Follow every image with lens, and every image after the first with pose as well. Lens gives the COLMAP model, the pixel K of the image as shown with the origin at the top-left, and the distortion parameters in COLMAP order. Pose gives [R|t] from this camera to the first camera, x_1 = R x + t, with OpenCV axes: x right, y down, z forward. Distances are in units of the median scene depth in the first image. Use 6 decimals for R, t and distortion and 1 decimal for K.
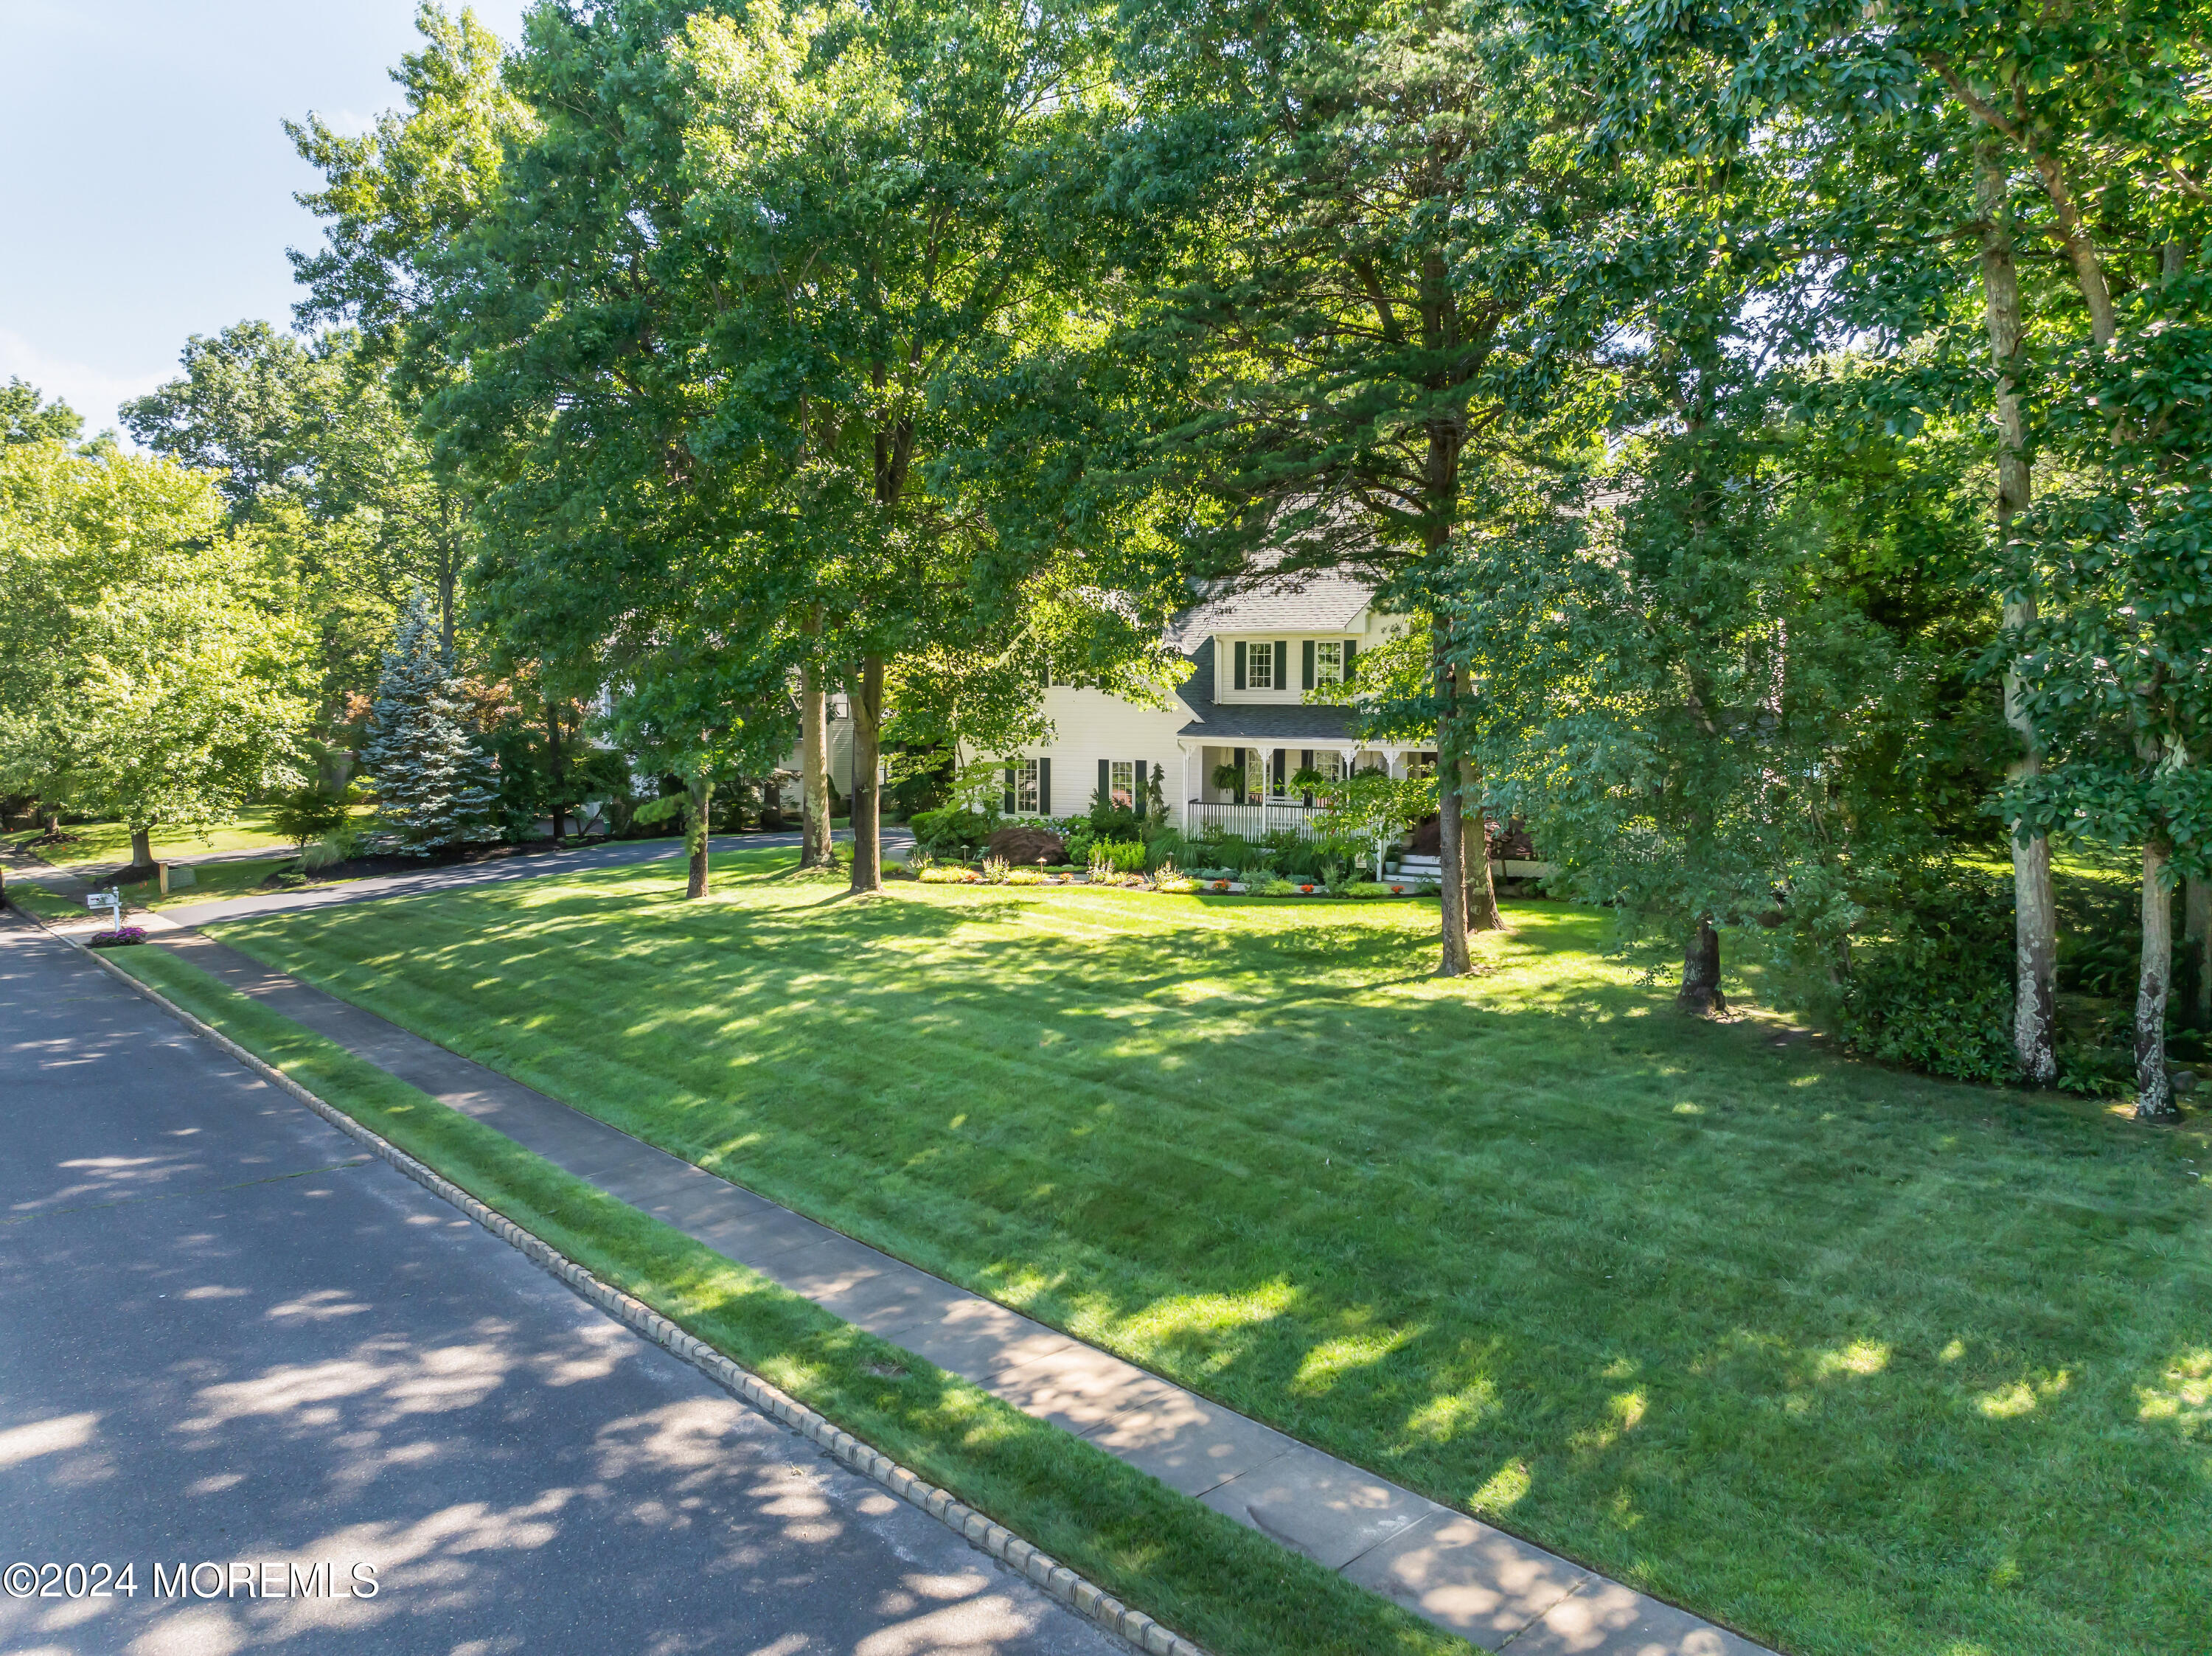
lens RADIAL K [[1544.6, 0, 1105.9], [0, 1544.6, 810.3], [0, 0, 1]] dist [-0.057457, 0.016652]
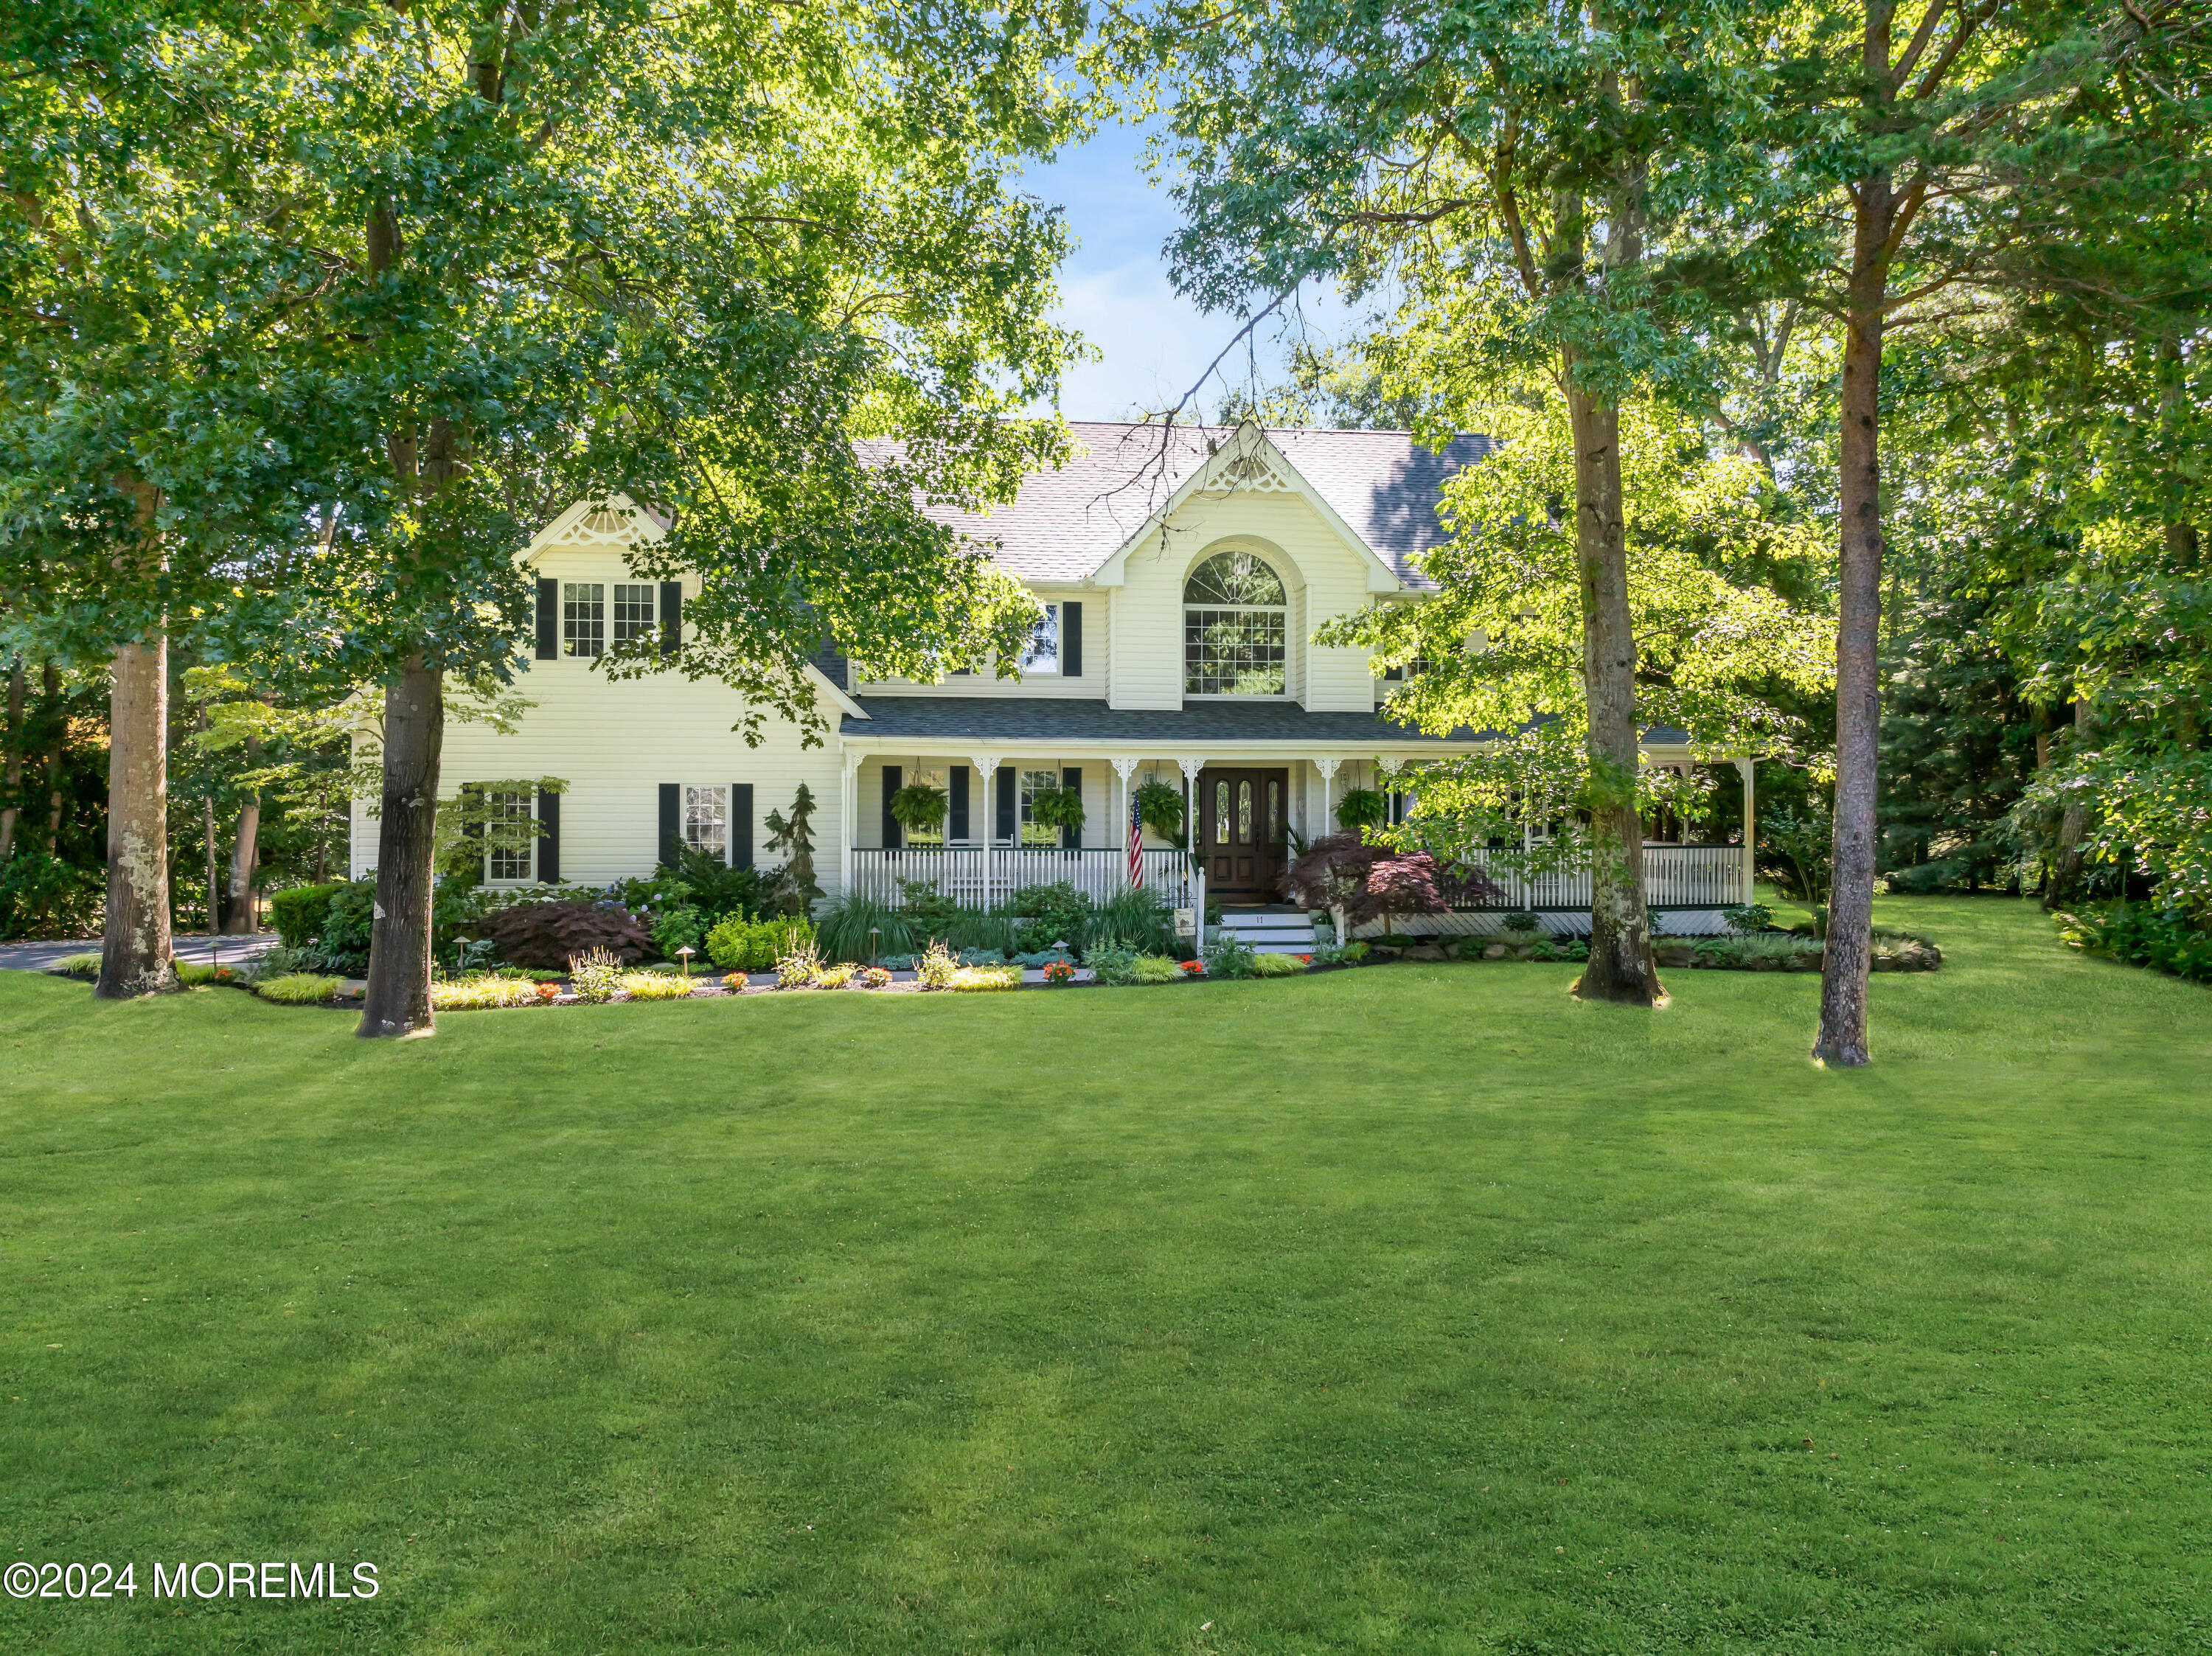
lens RADIAL K [[1544.6, 0, 1111.1], [0, 1544.6, 818.6], [0, 0, 1]] dist [-0.057457, 0.016652]
pose [[0.807378, 0.000351, 0.590034, -0.218010], [0.042479, 0.997370, -0.058720, 0.022303], [-0.588503, 0.072474, 0.805240, 0.454437]]
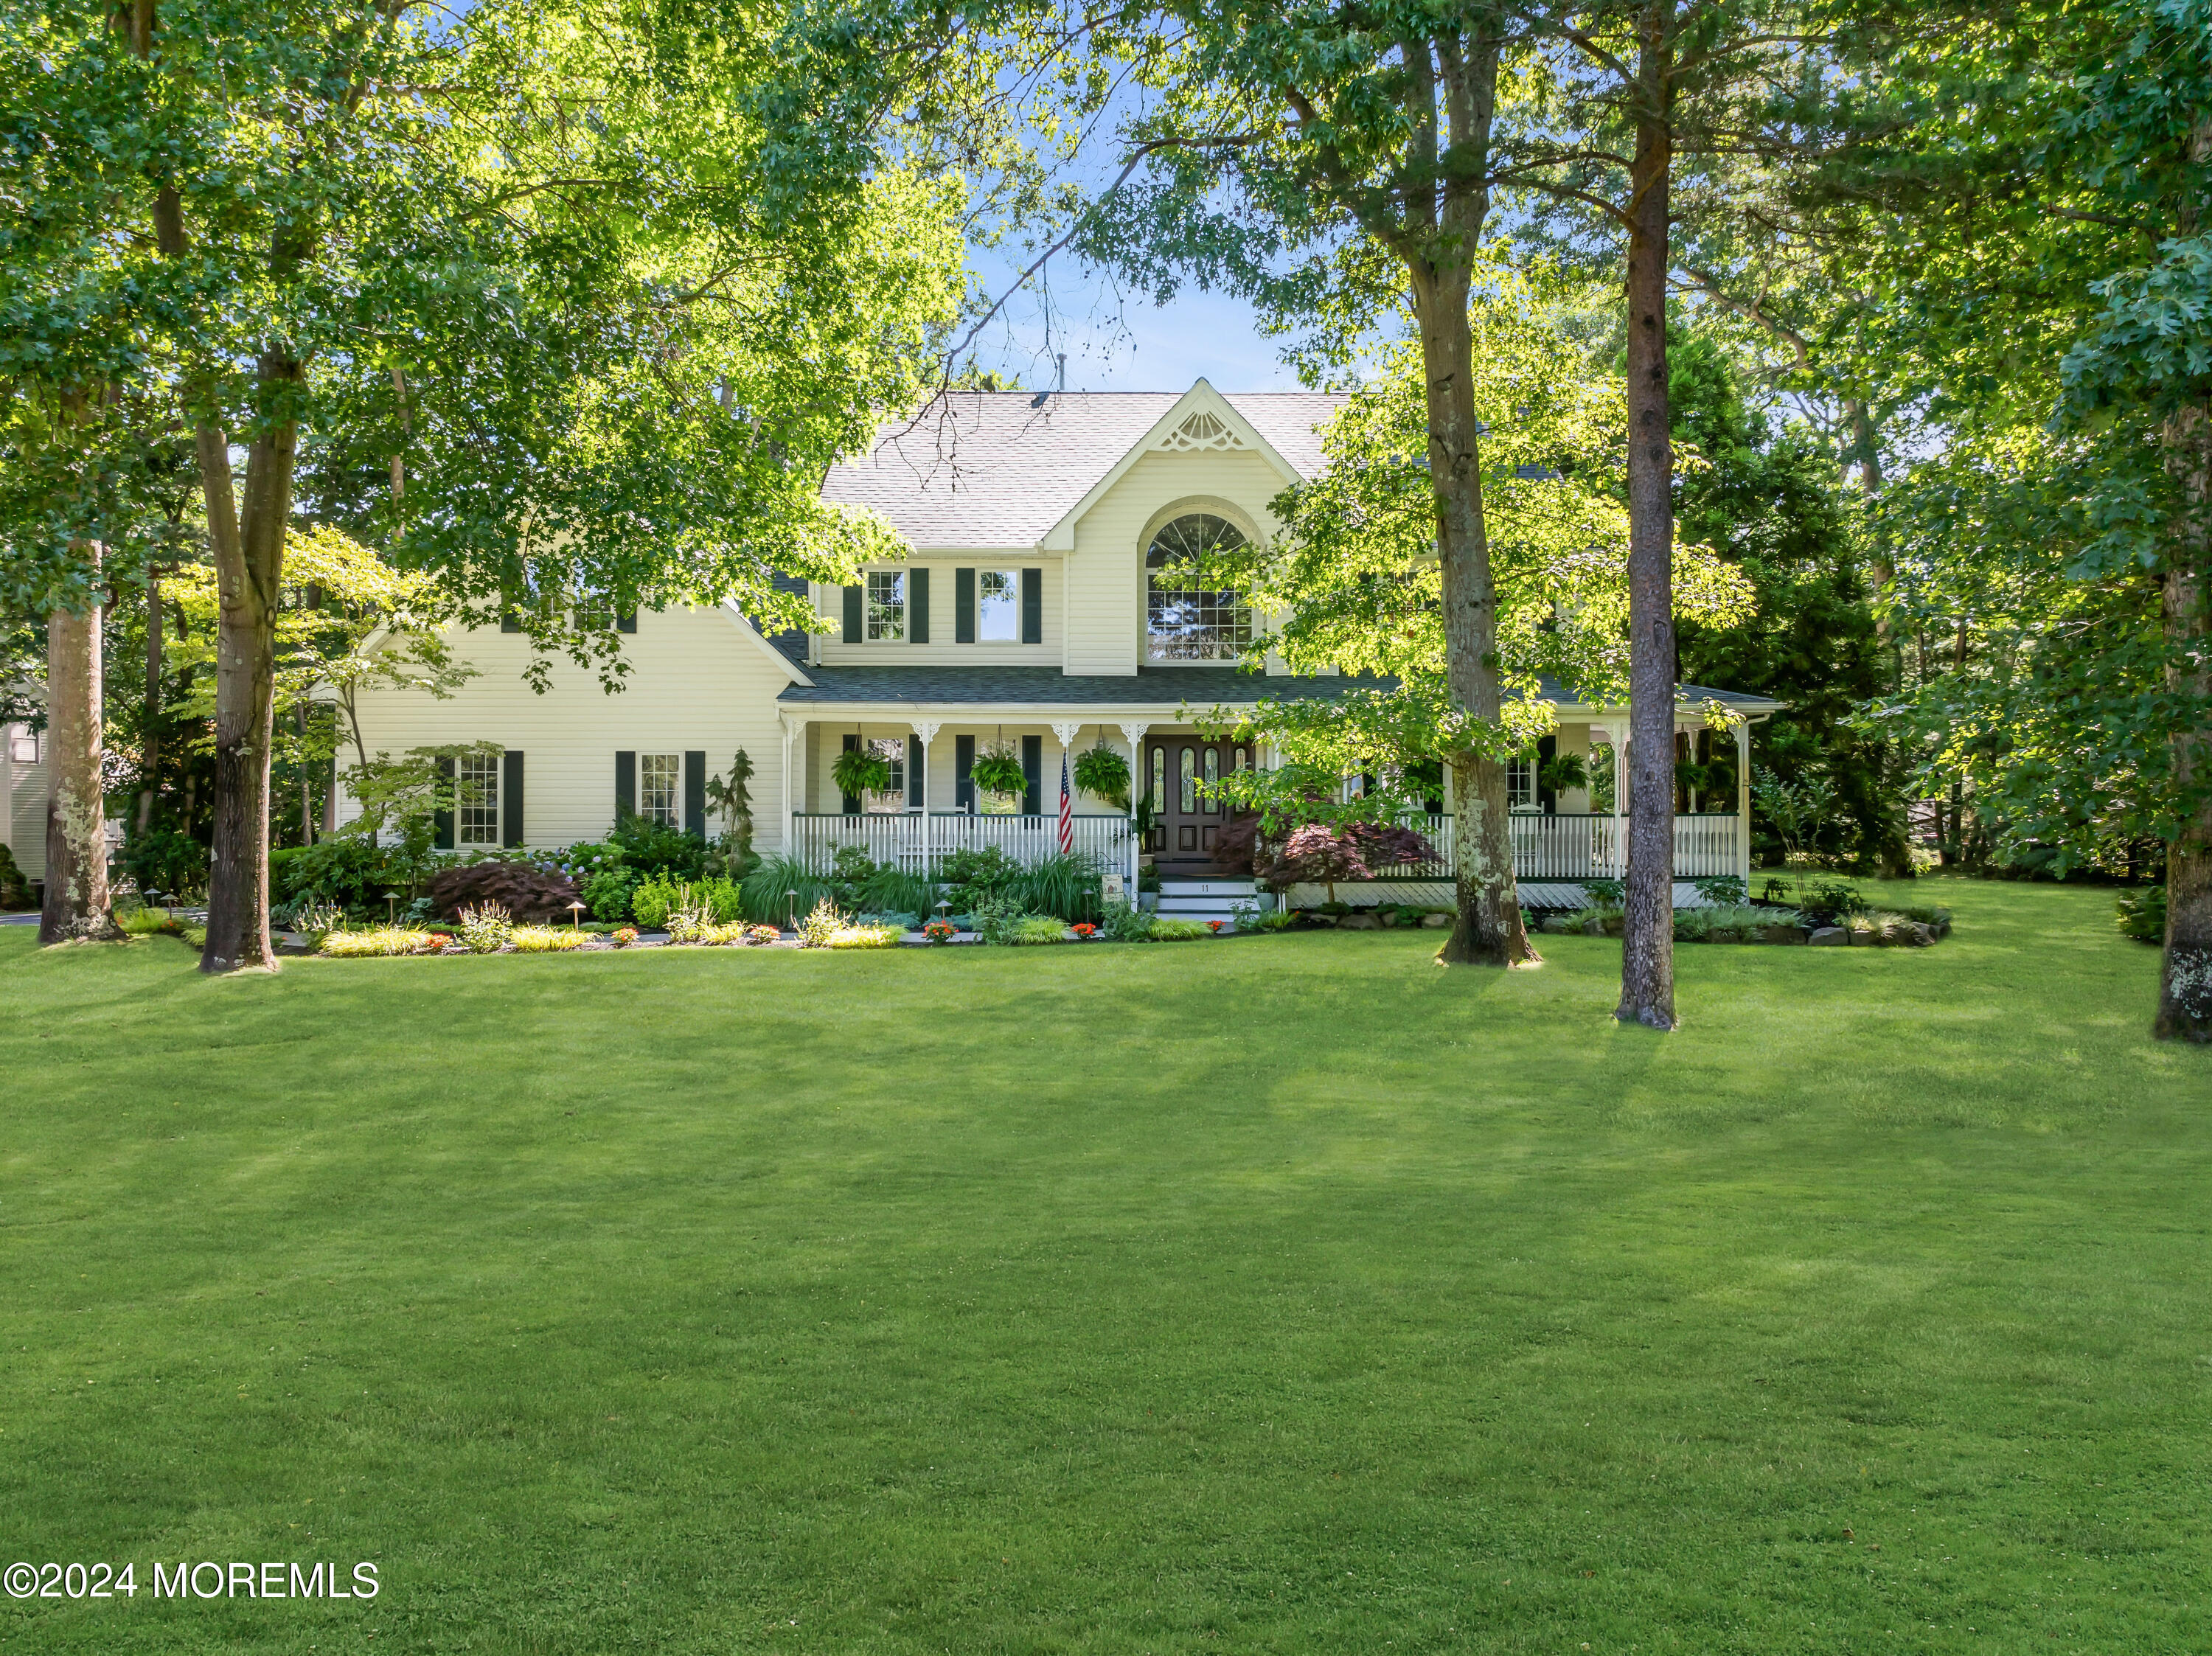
lens RADIAL K [[1544.6, 0, 1117.5], [0, 1544.6, 829.4], [0, 0, 1]] dist [-0.057457, 0.016652]
pose [[0.880392, -0.002046, 0.474243, -0.121059], [0.033489, 0.997763, -0.057865, 0.039835], [-0.473063, 0.066826, 0.878490, 0.404606]]
